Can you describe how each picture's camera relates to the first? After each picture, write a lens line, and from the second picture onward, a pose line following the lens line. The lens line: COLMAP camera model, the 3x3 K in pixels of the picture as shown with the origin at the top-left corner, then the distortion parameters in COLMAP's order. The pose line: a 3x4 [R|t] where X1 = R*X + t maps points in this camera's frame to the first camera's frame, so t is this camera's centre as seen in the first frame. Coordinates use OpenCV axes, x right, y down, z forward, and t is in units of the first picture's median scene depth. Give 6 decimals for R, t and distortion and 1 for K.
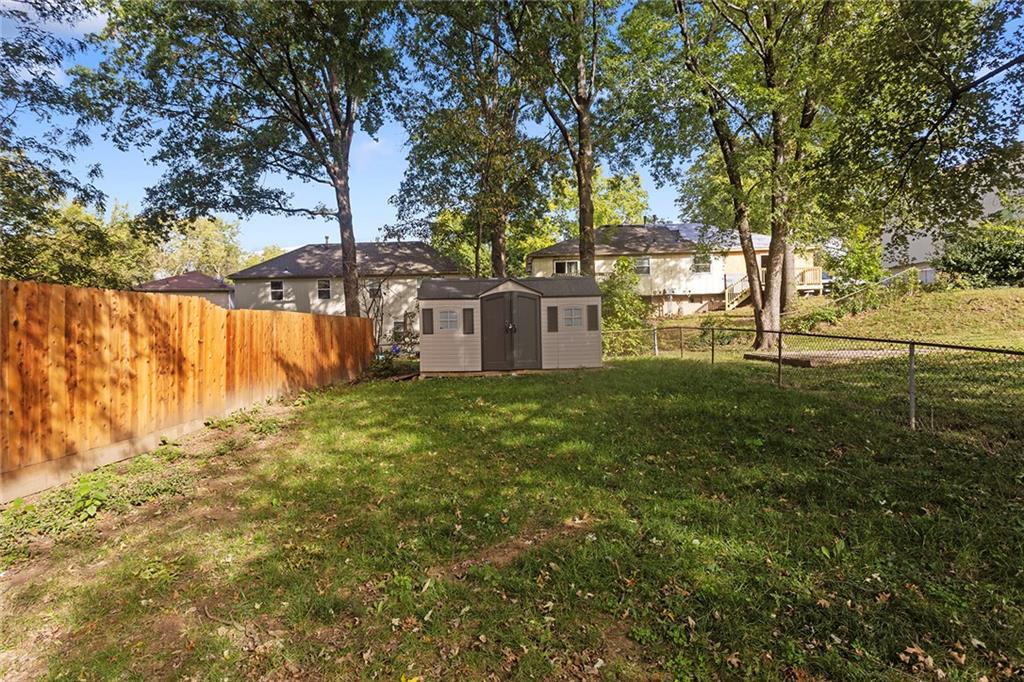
lens RADIAL K [[513.0, 0, 488.0], [0, 513.0, 336.2], [0, 0, 1]] dist [0.030806, 0.000103]
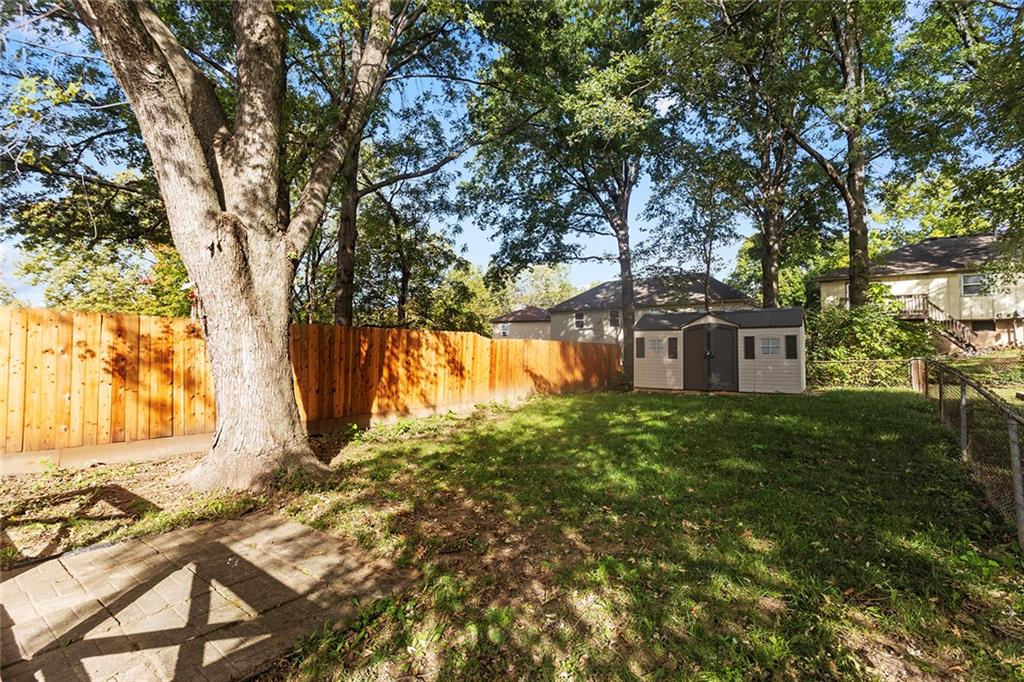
lens RADIAL K [[481.1, 0, 509.4], [0, 481.1, 335.3], [0, 0, 1]] dist [-0.000665, 0.000770]
pose [[0.828049, 0.000625, -0.560655, 0.172668], [-0.027329, 0.998856, -0.039249, -0.002851], [0.559989, 0.047822, 0.827119, -0.104461]]
